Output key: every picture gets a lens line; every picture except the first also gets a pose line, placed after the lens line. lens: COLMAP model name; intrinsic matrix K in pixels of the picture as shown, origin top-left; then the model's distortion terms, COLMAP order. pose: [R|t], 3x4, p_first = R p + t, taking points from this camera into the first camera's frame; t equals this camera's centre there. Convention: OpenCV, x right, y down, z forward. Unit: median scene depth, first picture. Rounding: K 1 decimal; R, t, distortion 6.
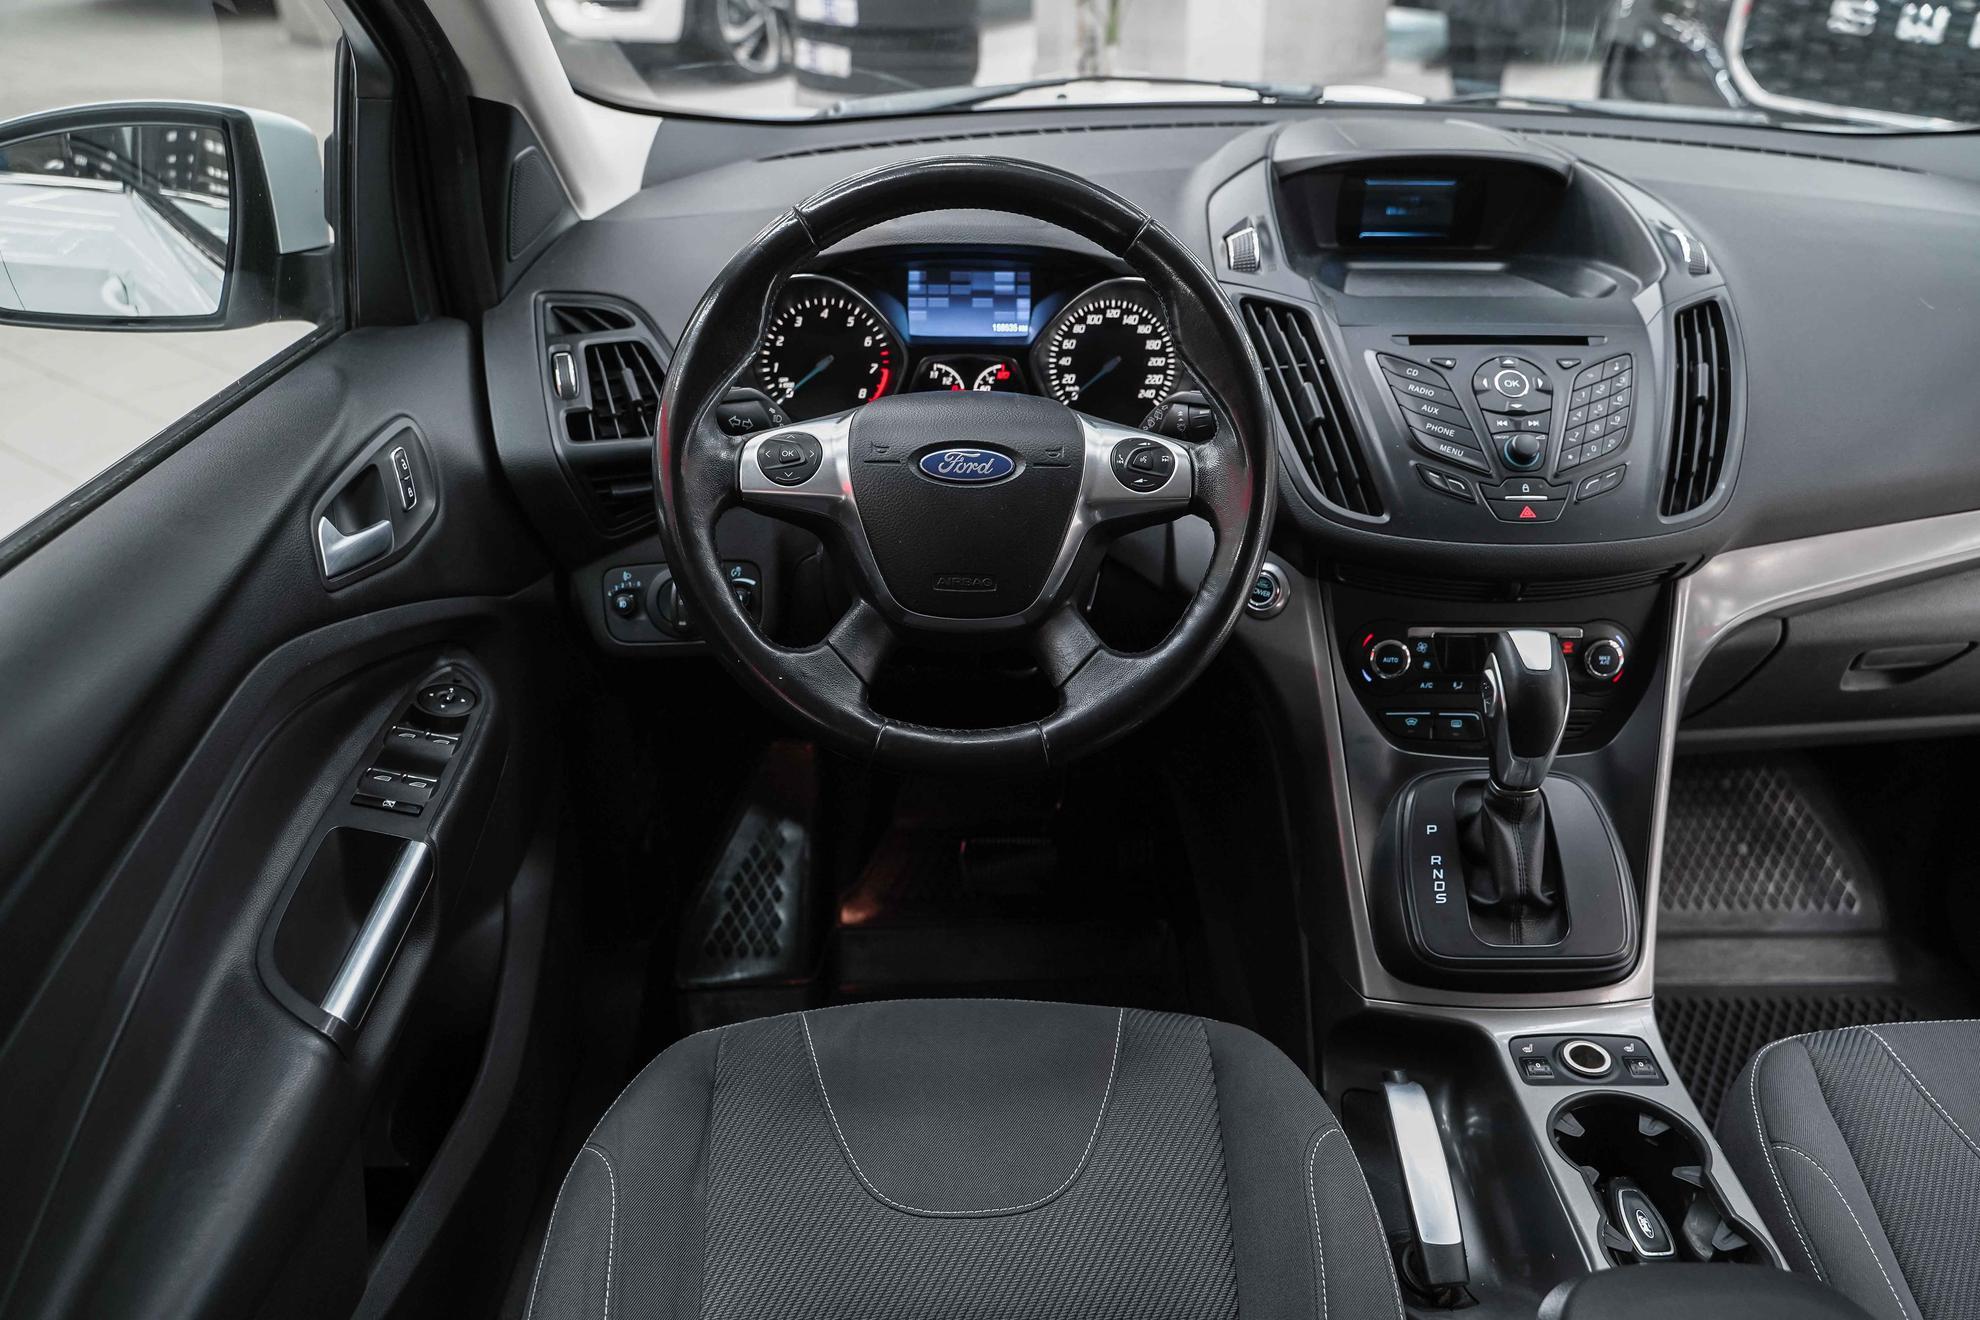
lens RADIAL K [[1643.4, 0, 1002.0], [0, 1643.4, 656.0], [0, 0, 1]] dist [-0.002763, 0.019446]
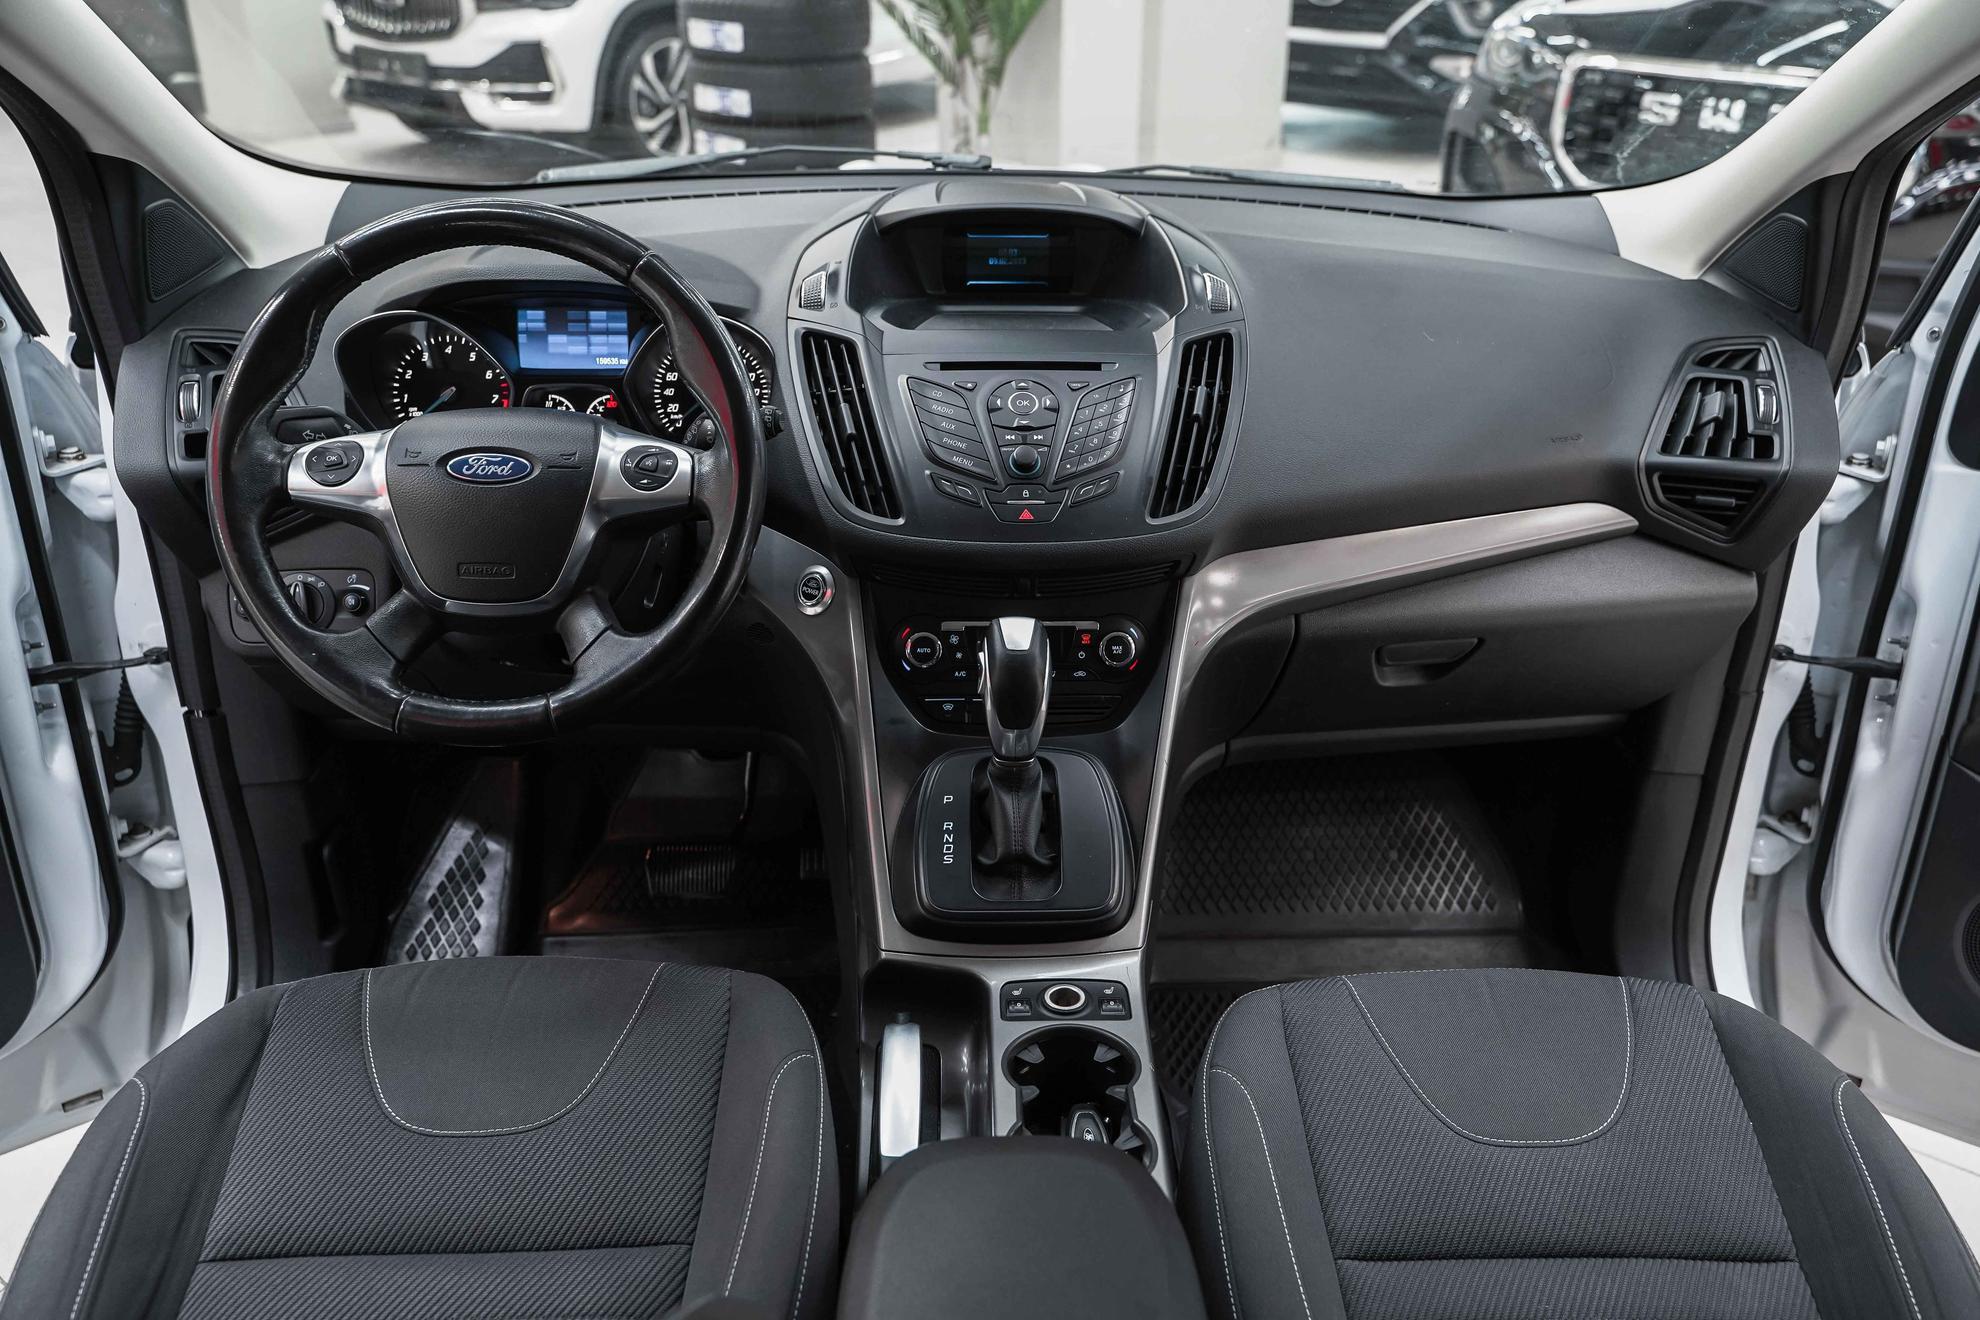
lens RADIAL K [[1643.4, 0, 1002.0], [0, 1643.4, 656.0], [0, 0, 1]] dist [-0.002763, 0.019446]
pose [[0.999854, -0.005928, 0.016035, 0.256094], [0.006789, 0.998508, -0.054179, 0.063079], [-0.015690, 0.054280, 0.998402, -0.105767]]
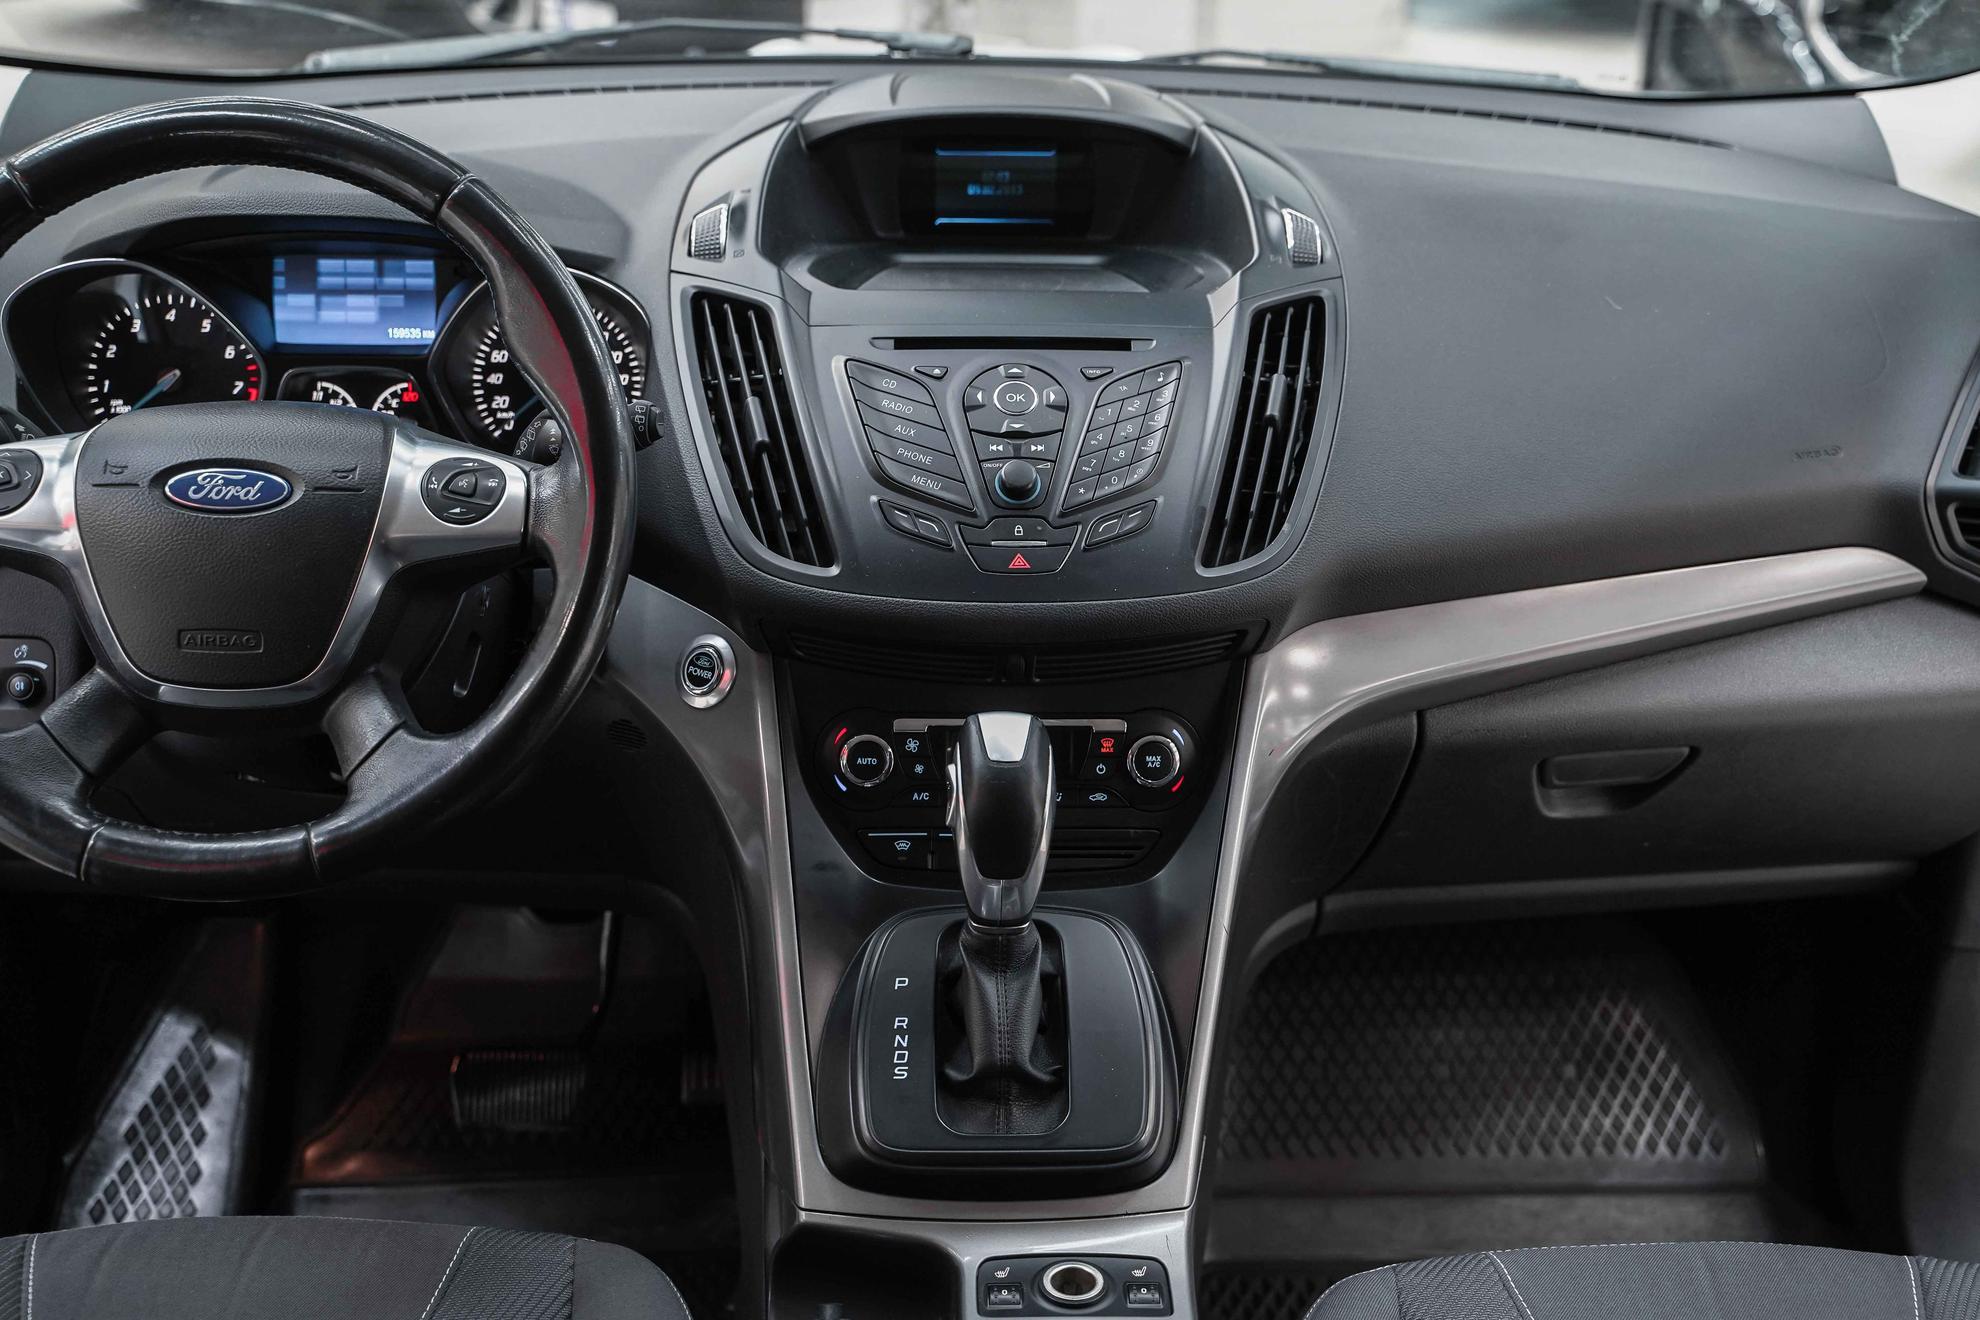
lens RADIAL K [[2455.9, 0, 990.0], [0, 2455.9, 660.0], [0, 0, 1]] dist [0.010505, 0.008412]
pose [[0.999878, -0.000751, 0.015624, 0.259518], [0.002295, 0.995081, -0.099042, 0.063792], [-0.015473, 0.099066, 0.994961, -0.116272]]
